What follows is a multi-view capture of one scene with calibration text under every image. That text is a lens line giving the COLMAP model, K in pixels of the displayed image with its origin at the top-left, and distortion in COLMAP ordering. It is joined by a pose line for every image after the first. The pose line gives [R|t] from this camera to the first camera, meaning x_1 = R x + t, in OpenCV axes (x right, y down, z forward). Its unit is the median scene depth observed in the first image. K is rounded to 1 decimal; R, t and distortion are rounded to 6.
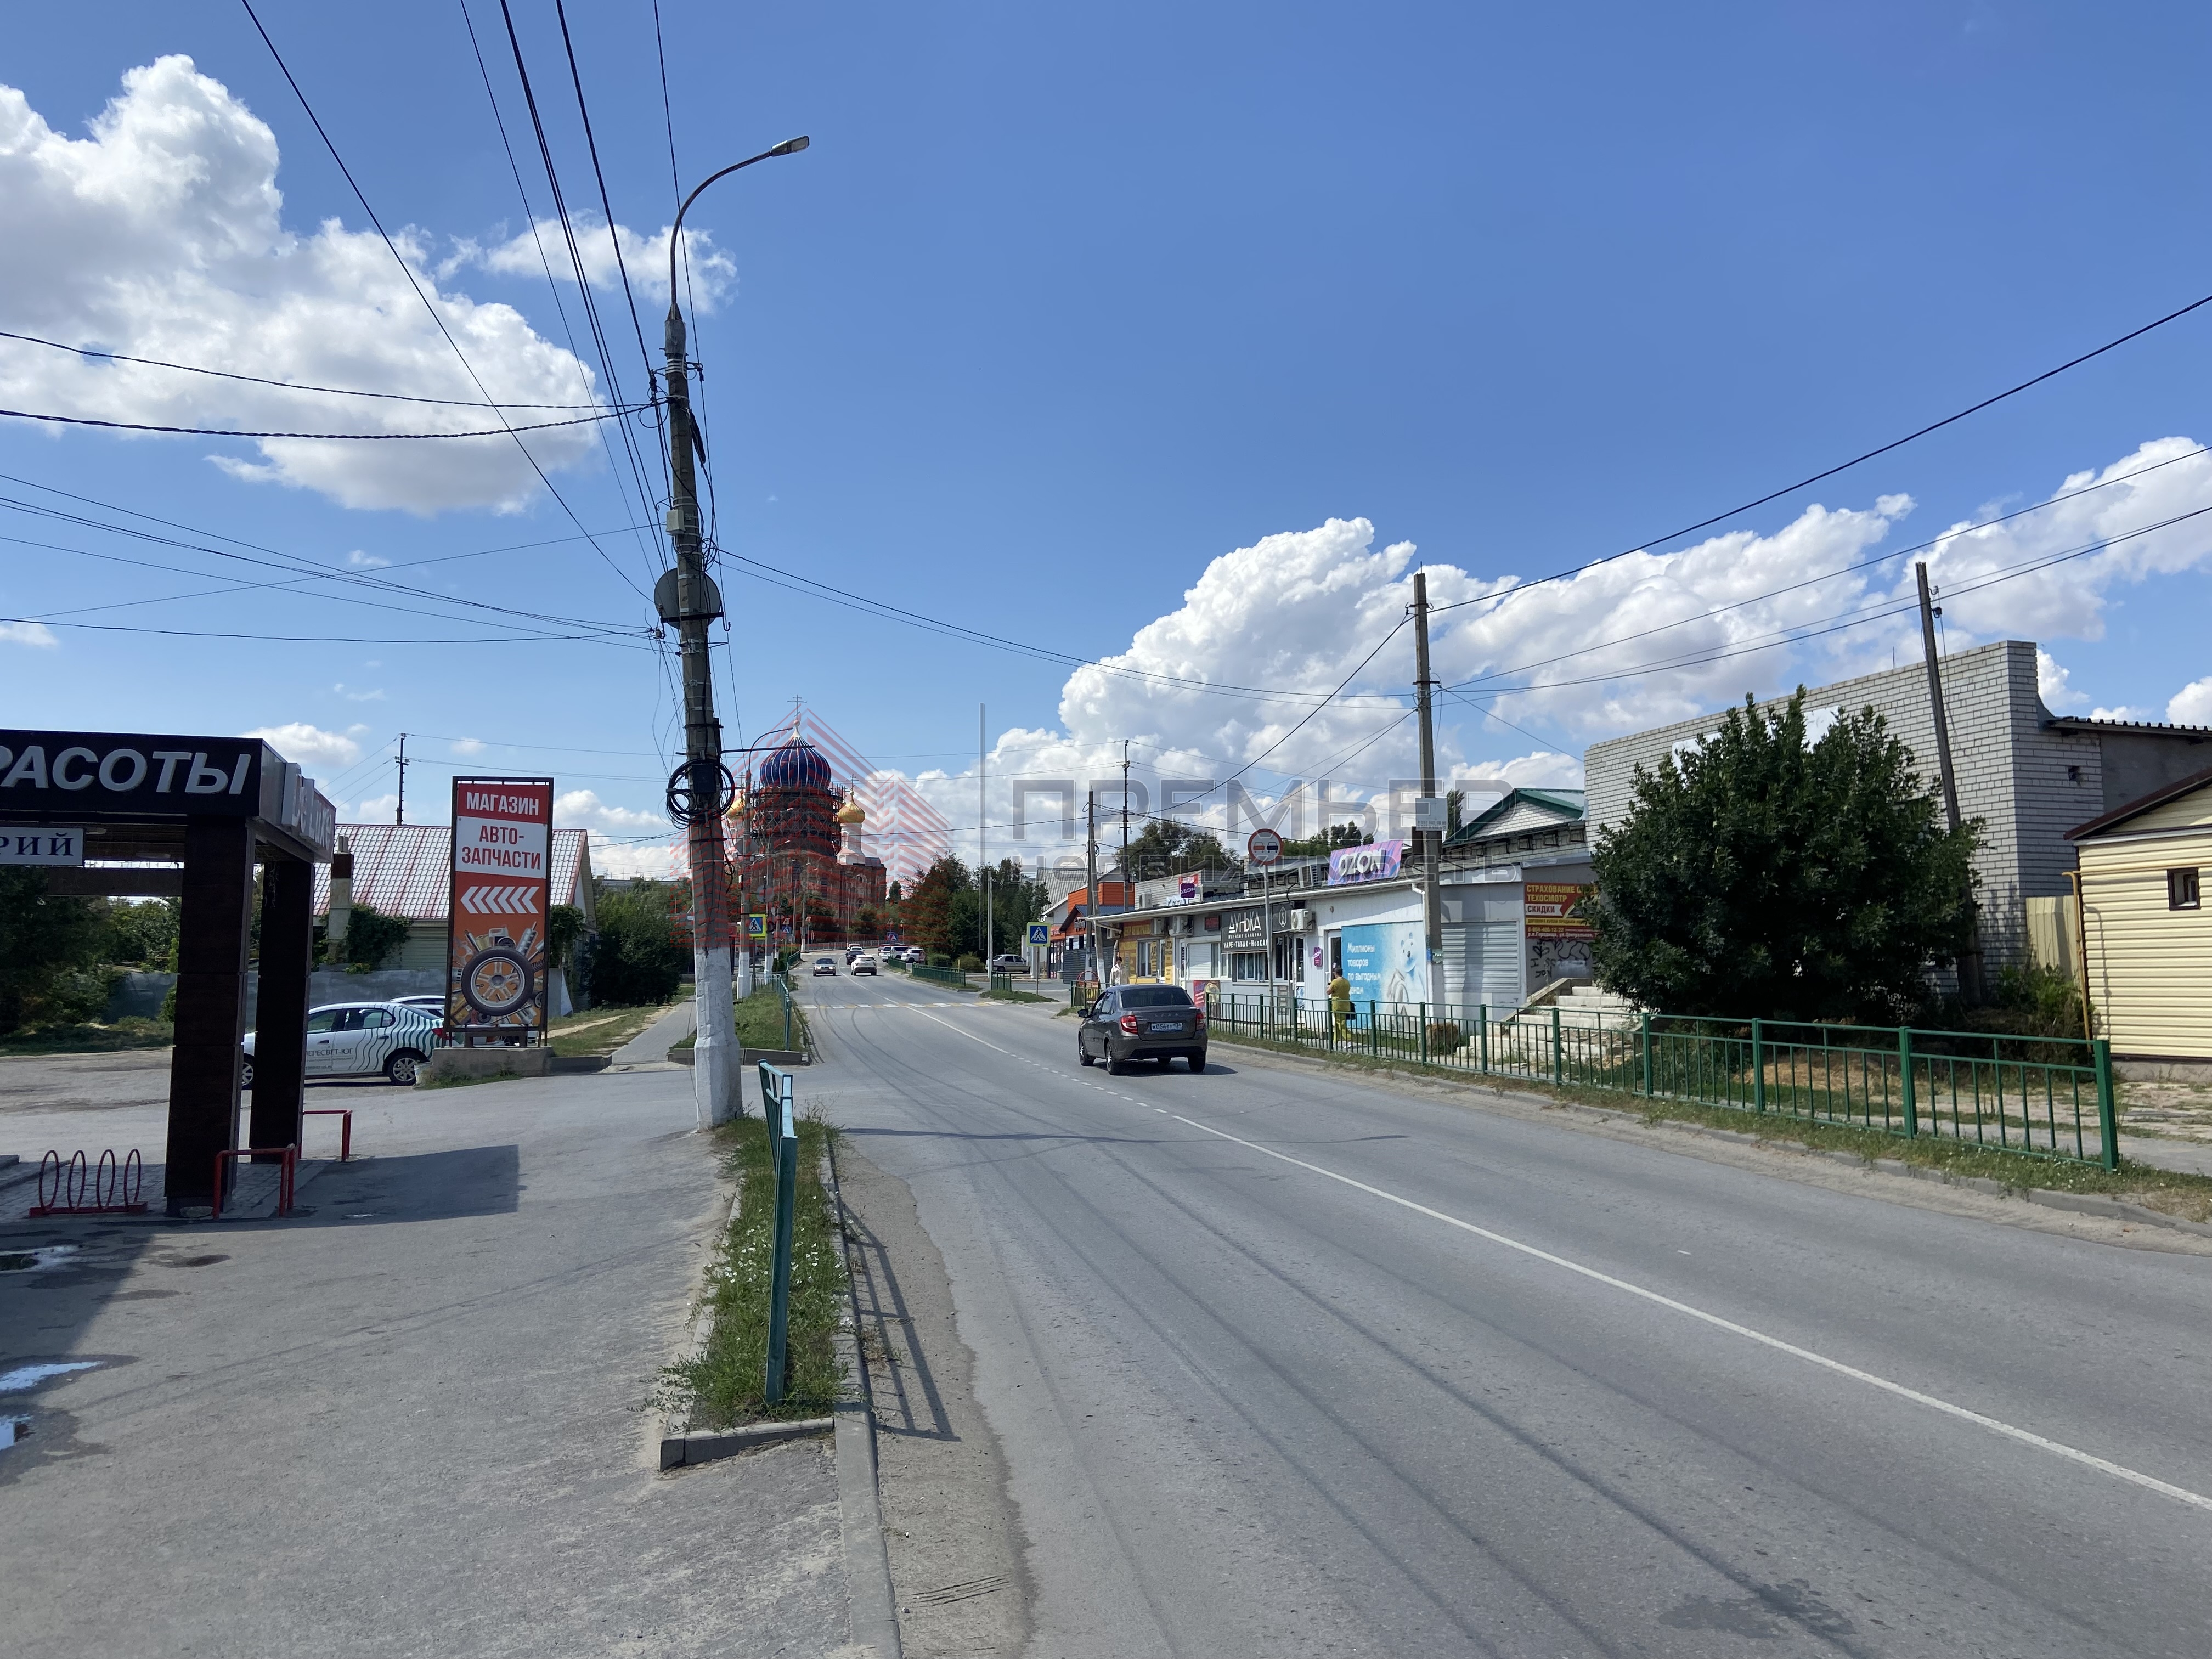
lens RADIAL K [[1674.9, 0, 1108.2], [0, 1674.9, 791.3], [0, 0, 1]] dist [0.034698, 0.000692]
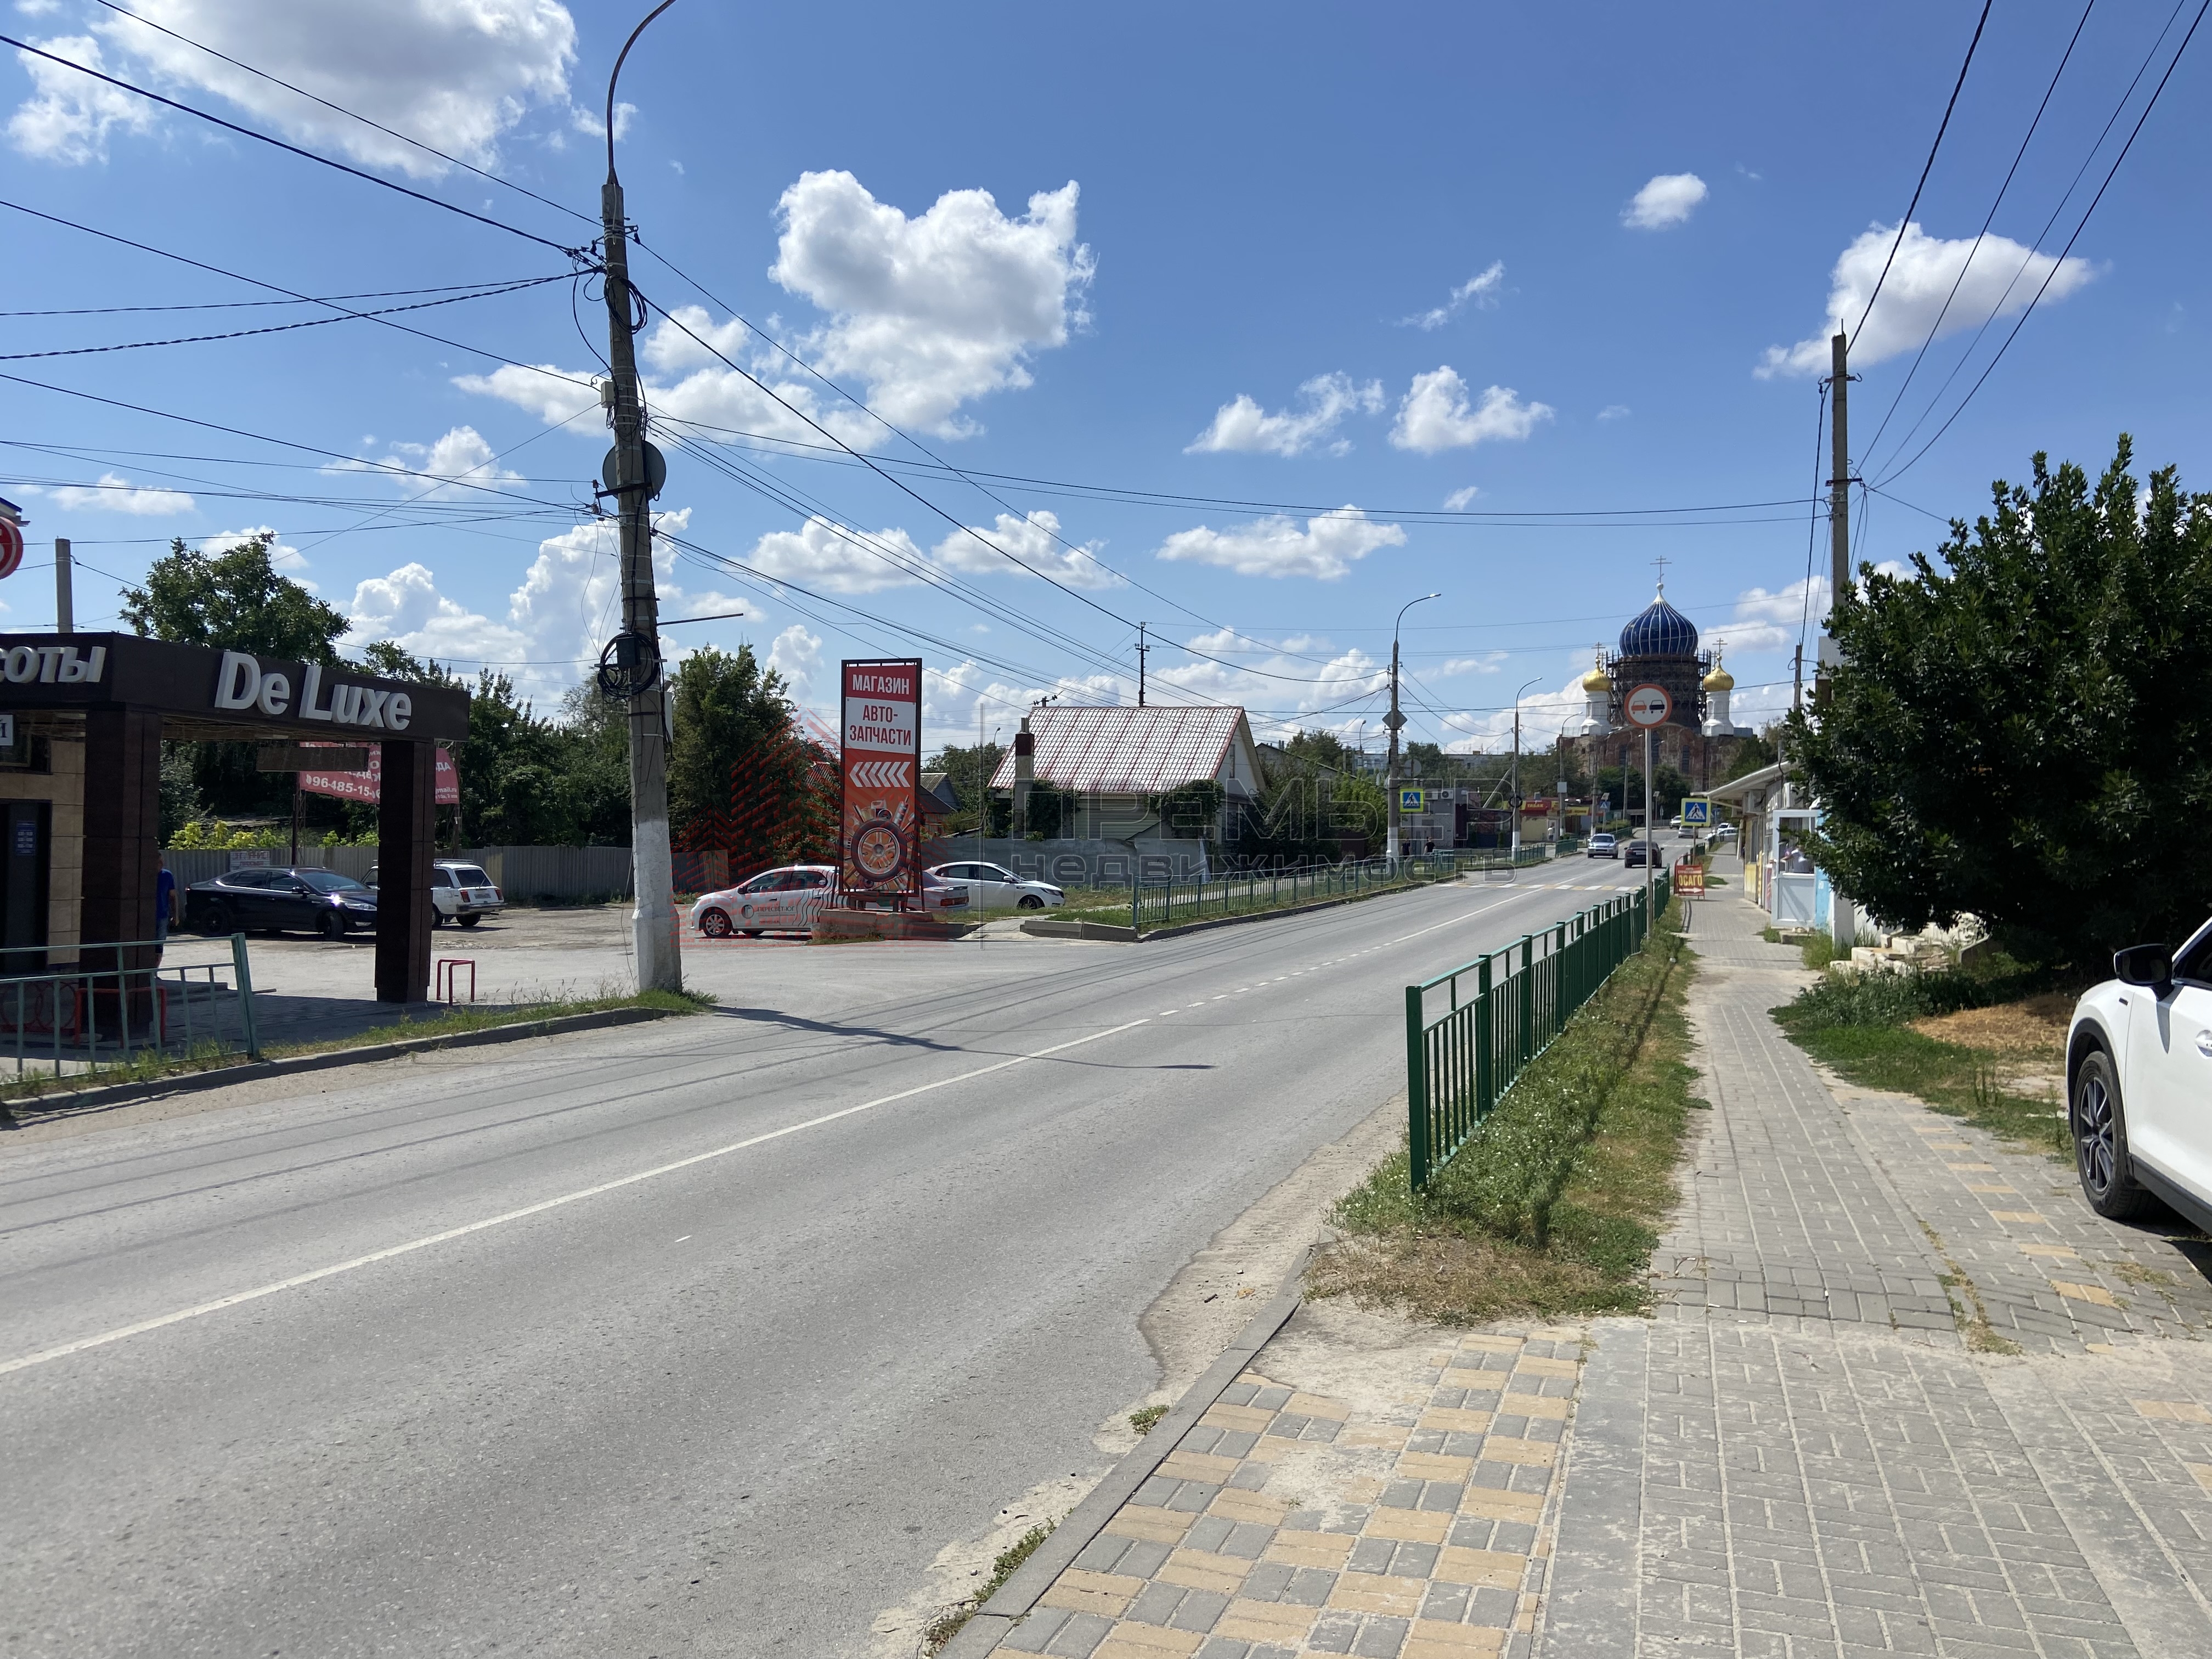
lens RADIAL K [[1658.4, 0, 1106.0], [0, 1658.4, 829.5], [0, 0, 1]] dist [0.052138, 0.001587]
pose [[0.839434, 0.014962, -0.543256, 0.333541], [0.037914, 0.995573, 0.086004, 0.013958], [0.542138, -0.092792, 0.835150, 0.191364]]
